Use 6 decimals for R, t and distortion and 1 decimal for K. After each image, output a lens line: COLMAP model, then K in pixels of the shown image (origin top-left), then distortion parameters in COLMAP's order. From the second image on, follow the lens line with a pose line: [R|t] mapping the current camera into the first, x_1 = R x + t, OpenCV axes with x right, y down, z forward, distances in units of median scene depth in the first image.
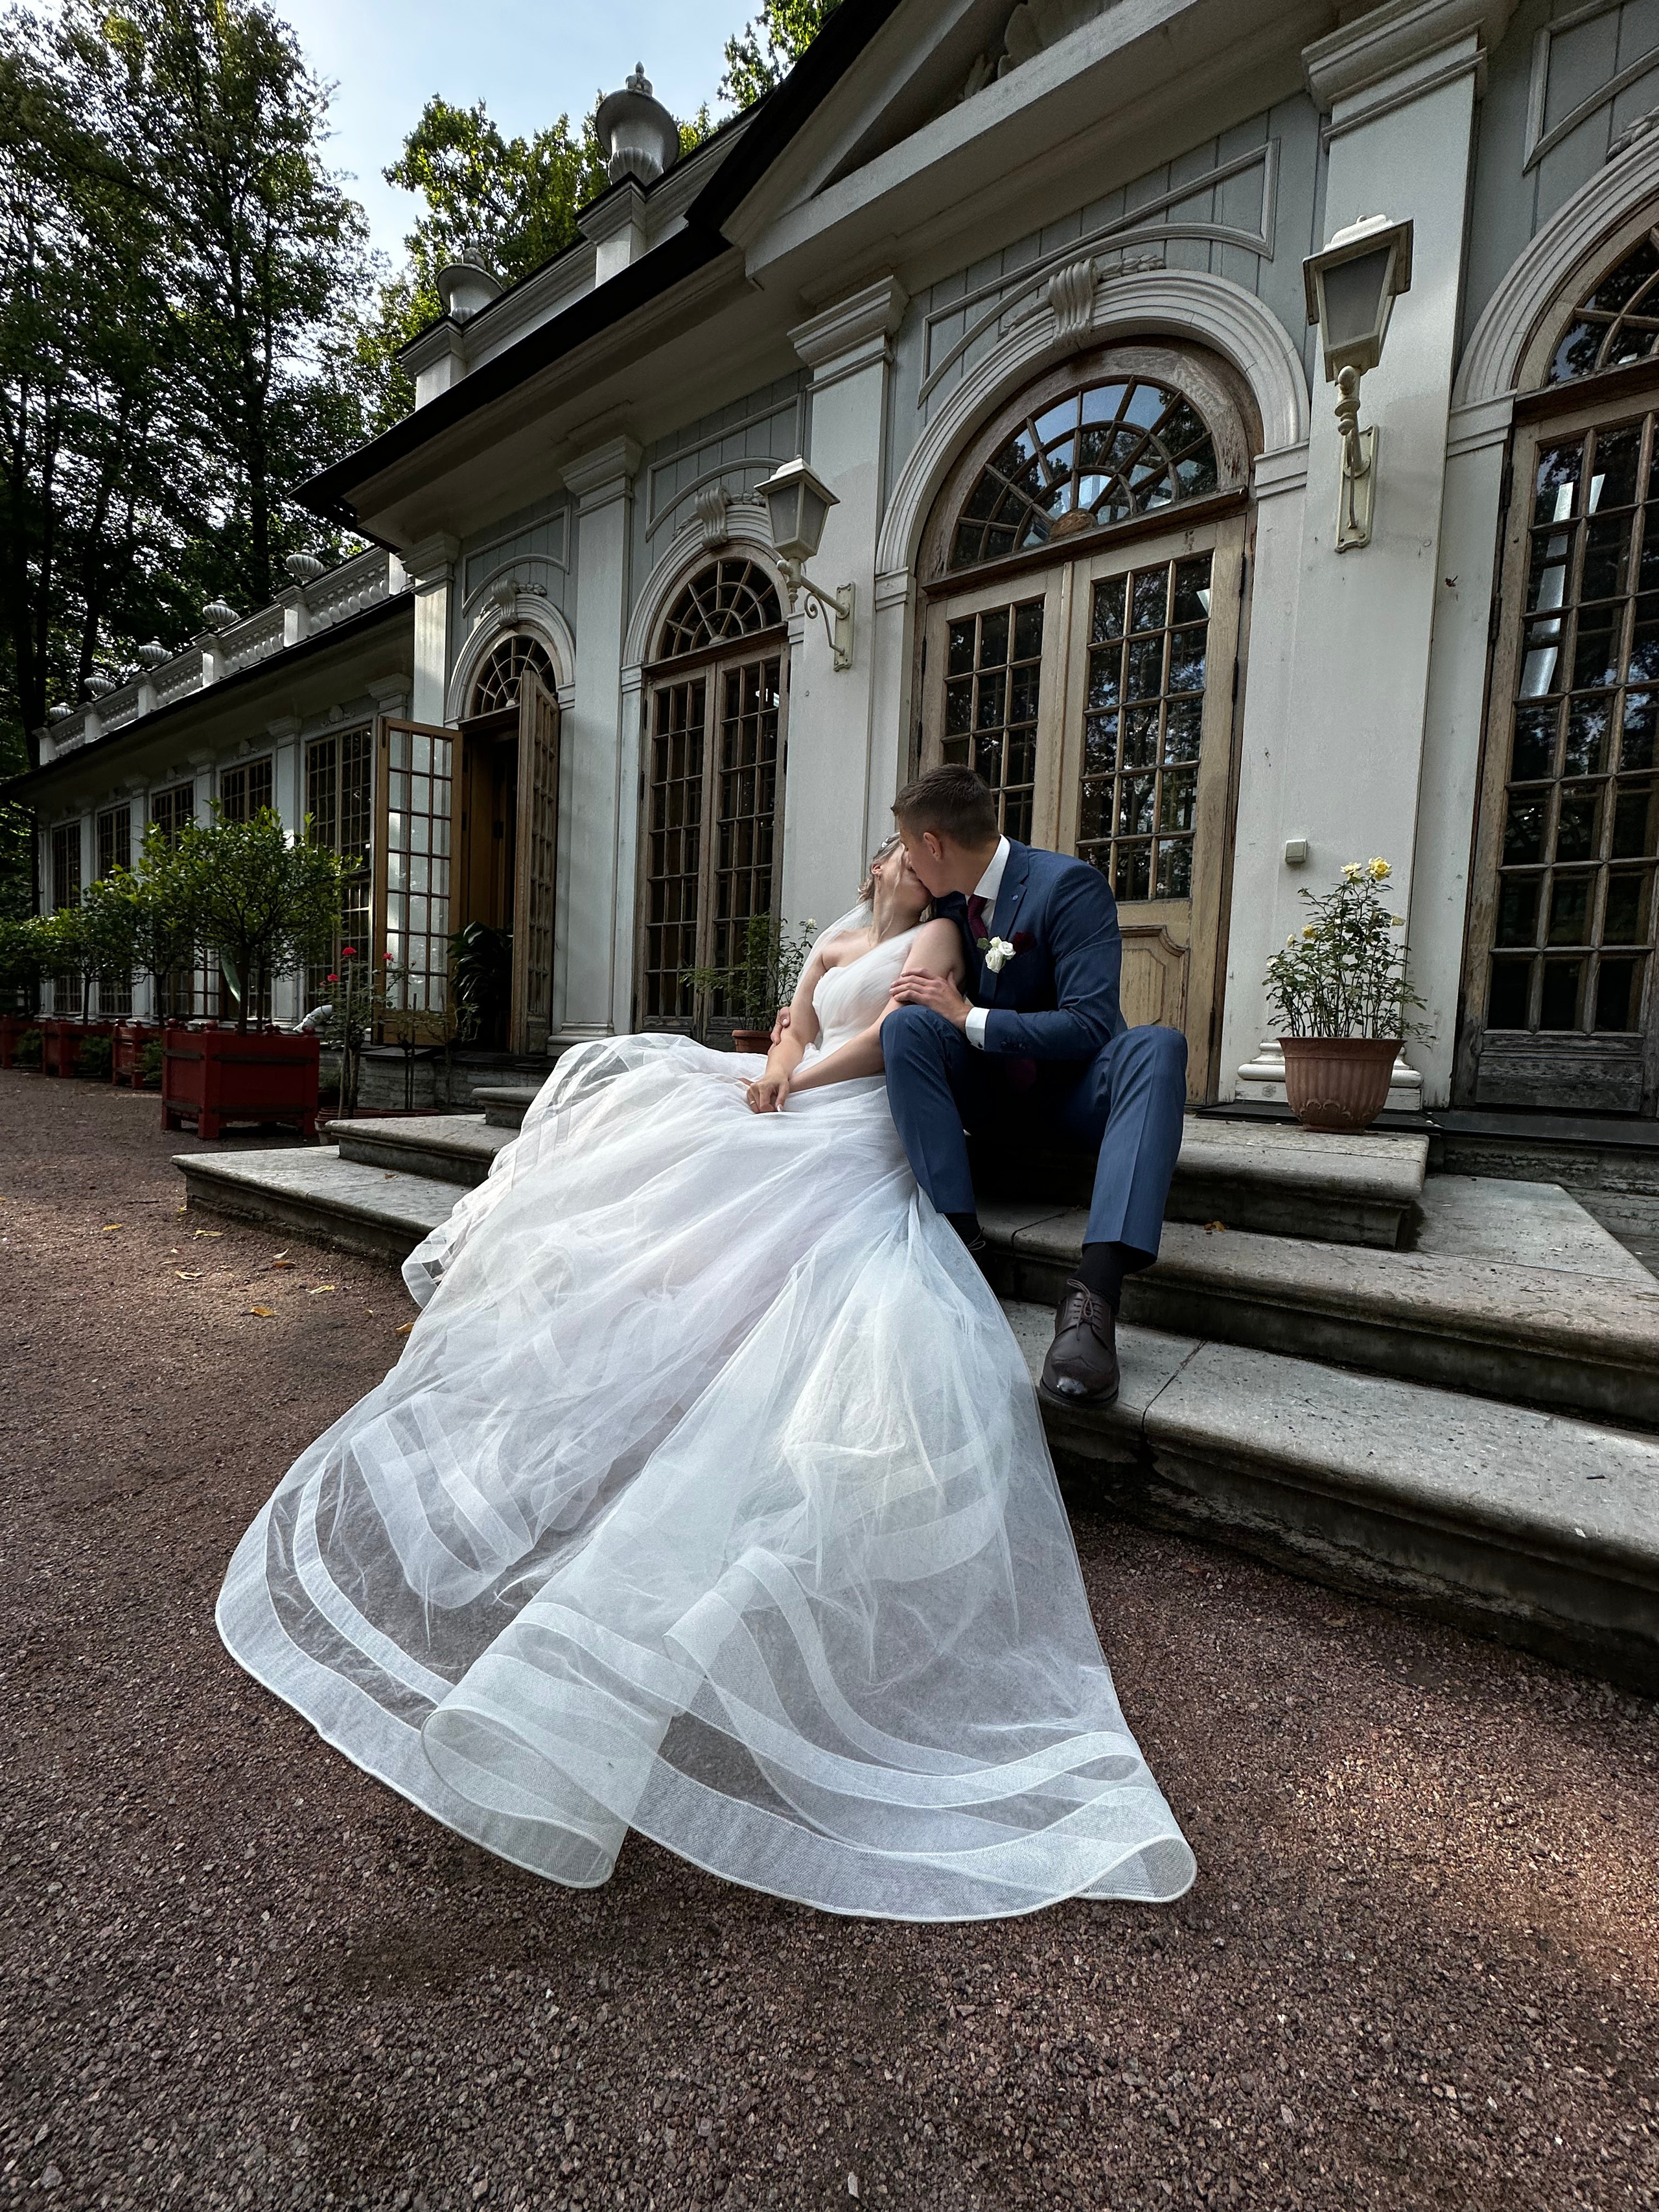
lens RADIAL K [[865.1, 0, 838.4], [0, 865.1, 1103.0], [0, 0, 1]] dist [-0.004211, 0.001267]
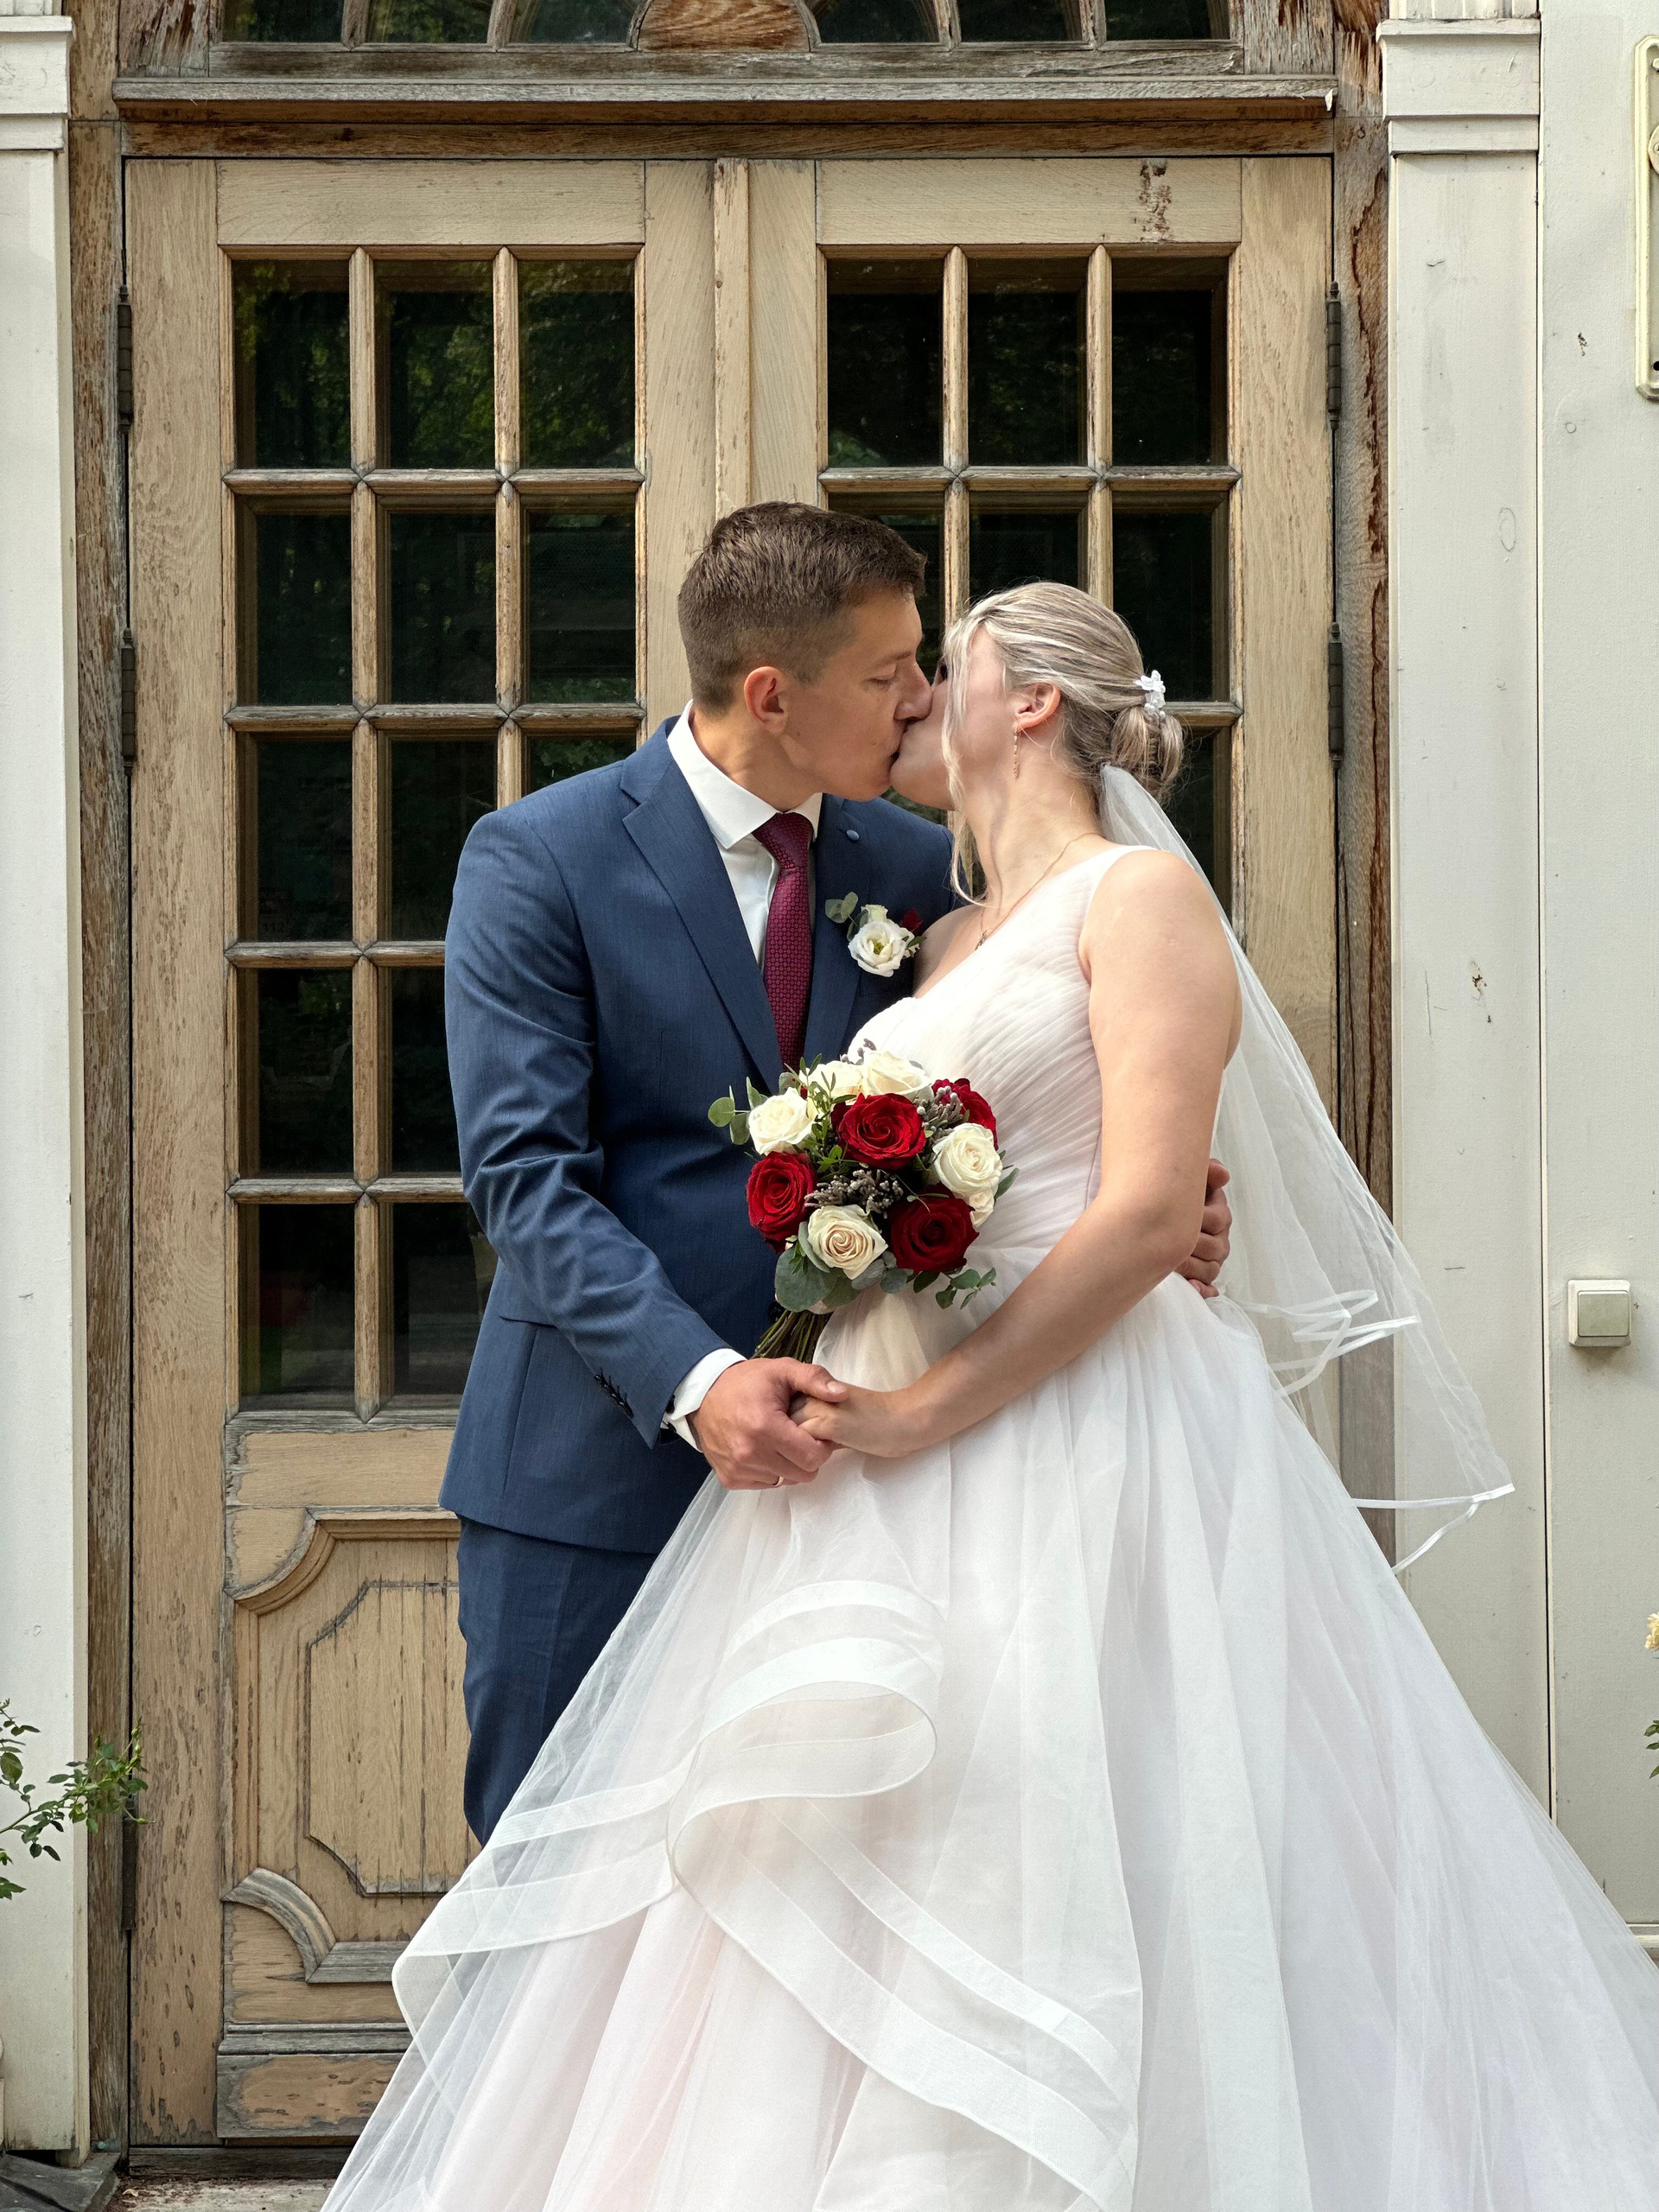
lens RADIAL K [[4655.3, 0, 851.0], [0, 4655.3, 1113.9], [0, 0, 1]] dist [0.128866, 0.000000]
pose [[0.824357, -0.037223, 0.564846, -0.558036], [0.075433, 0.996160, -0.044444, -0.272165], [-0.561022, 0.079246, 0.823999, -0.205922]]
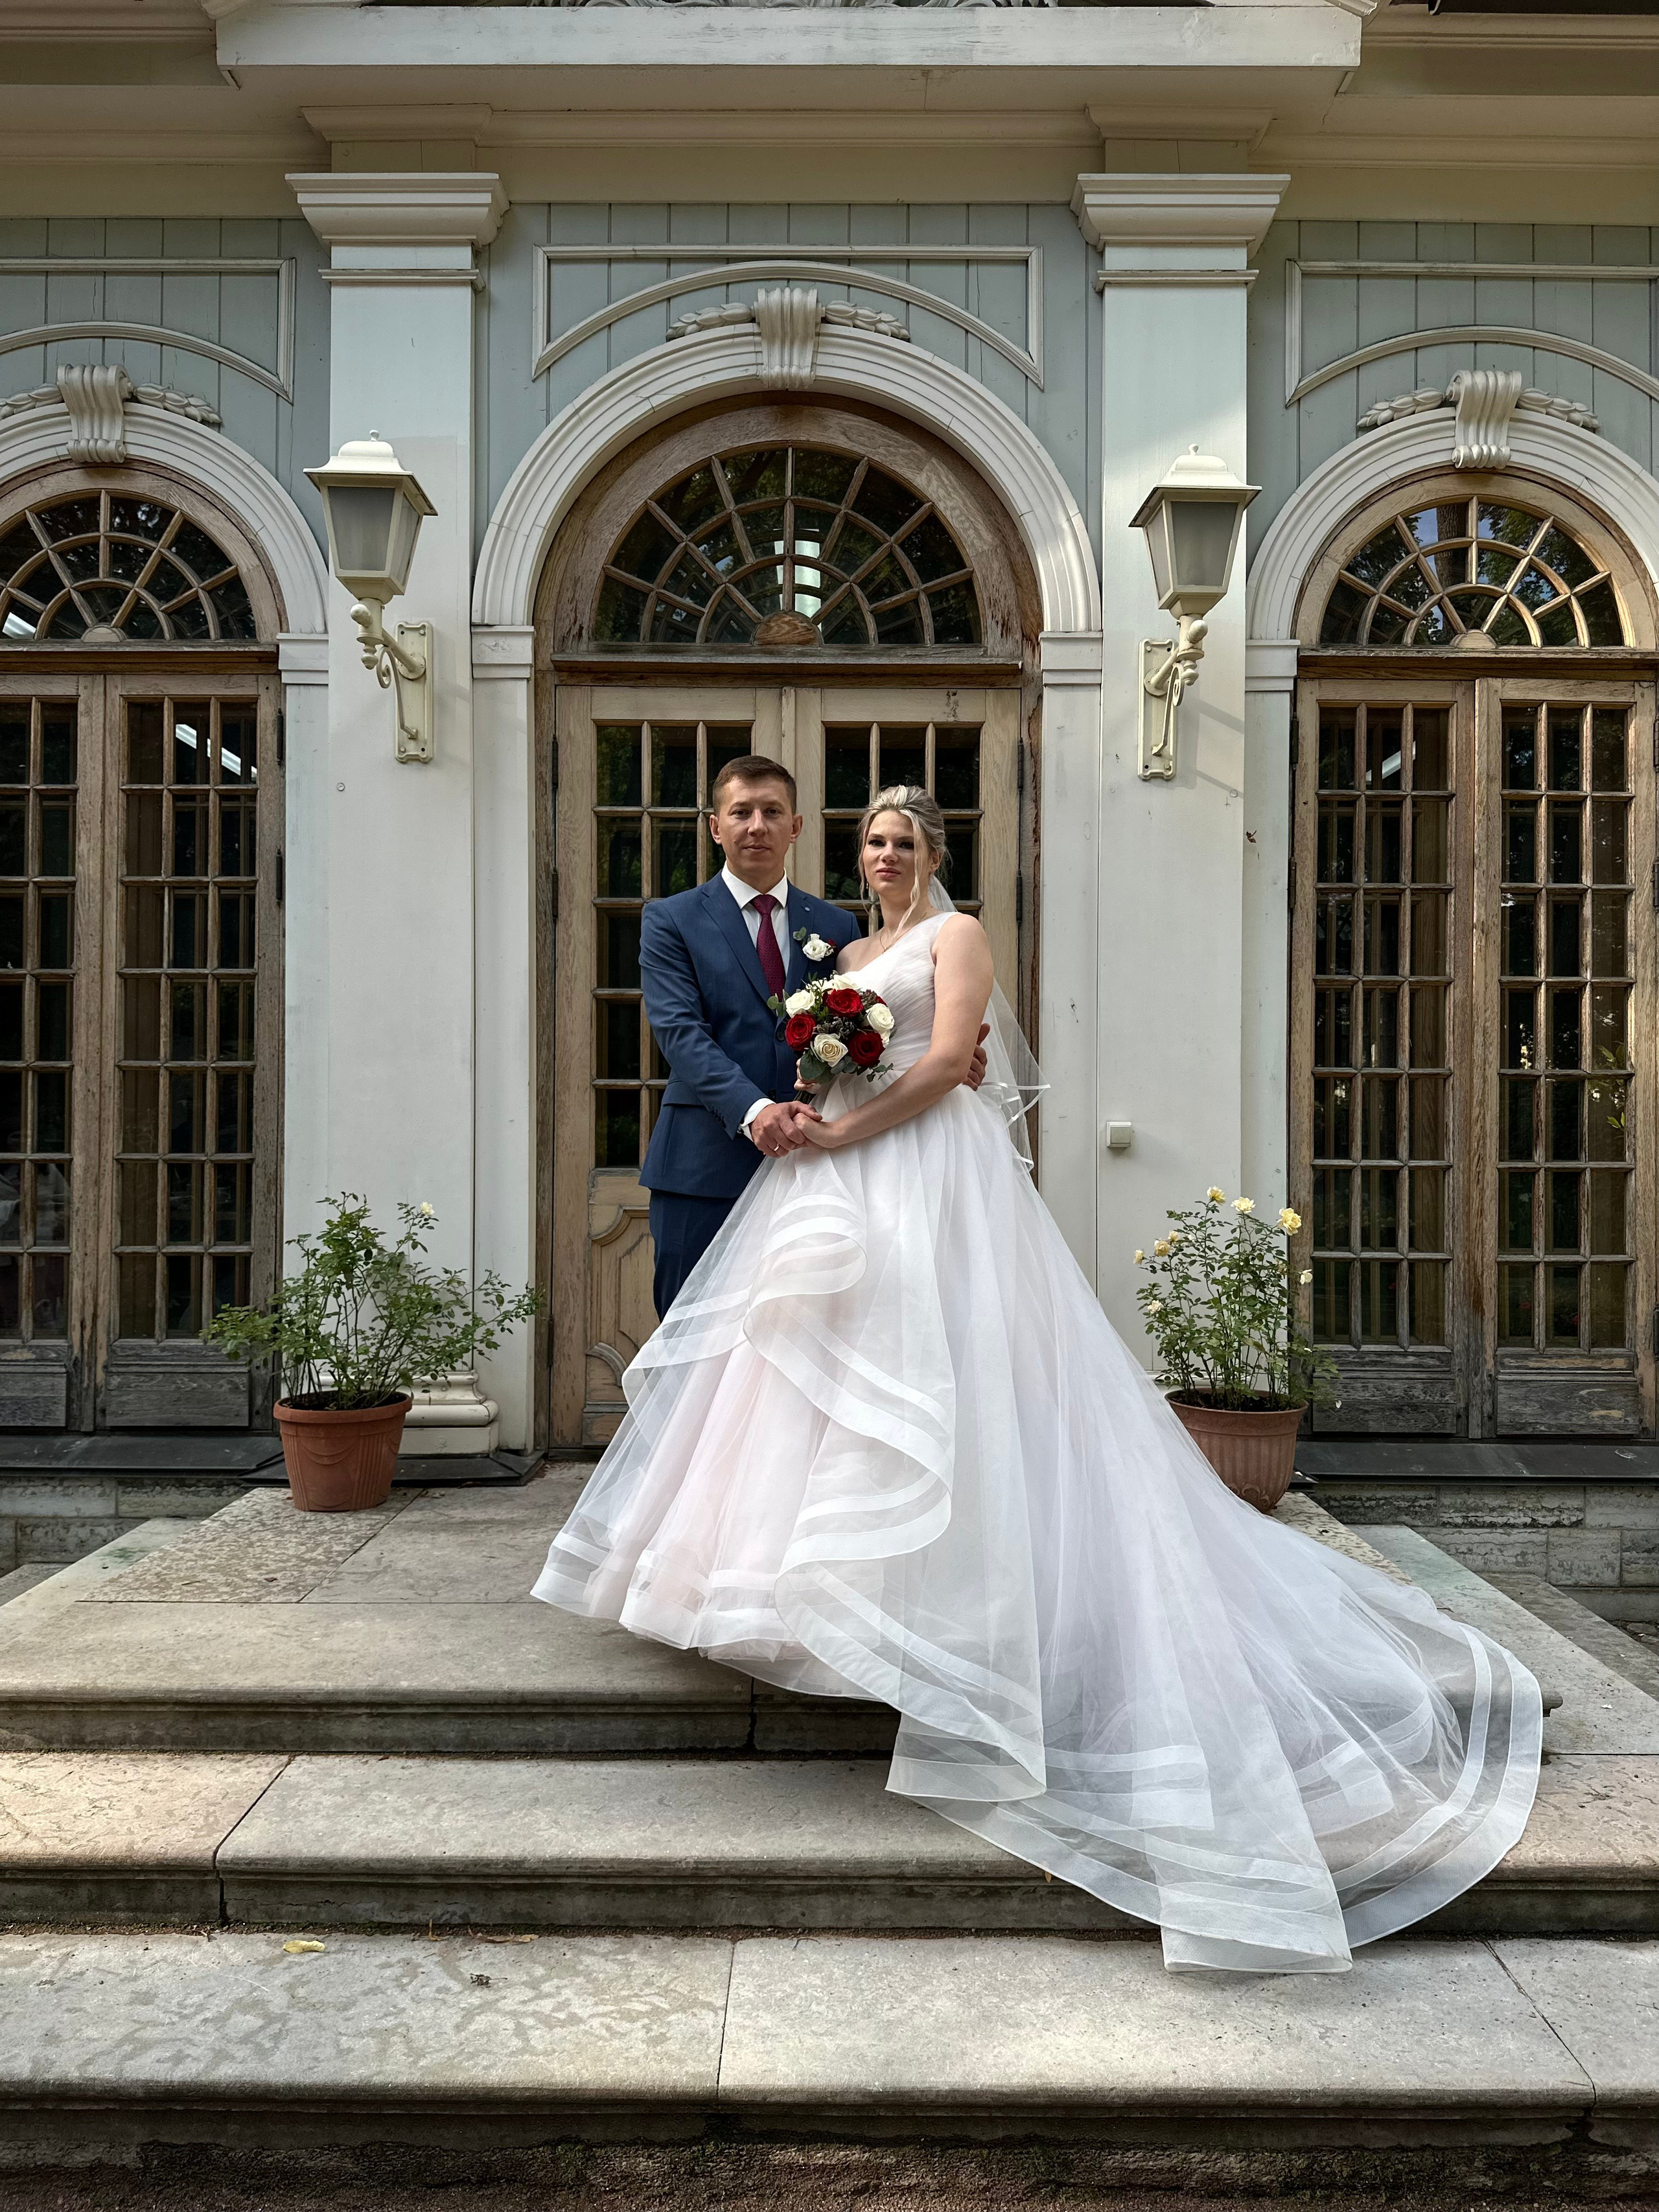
lens RADIAL K [[1514.9, 0, 829.0], [0, 1514.9, 1124.3], [0, 0, 1]] dist [0.033454, -0.026605]
pose [[0.826731, -0.031778, 0.561699, -0.422301], [0.064513, 0.997172, -0.038538, -0.232555], [-0.558887, 0.068098, 0.826443, -0.006937]]
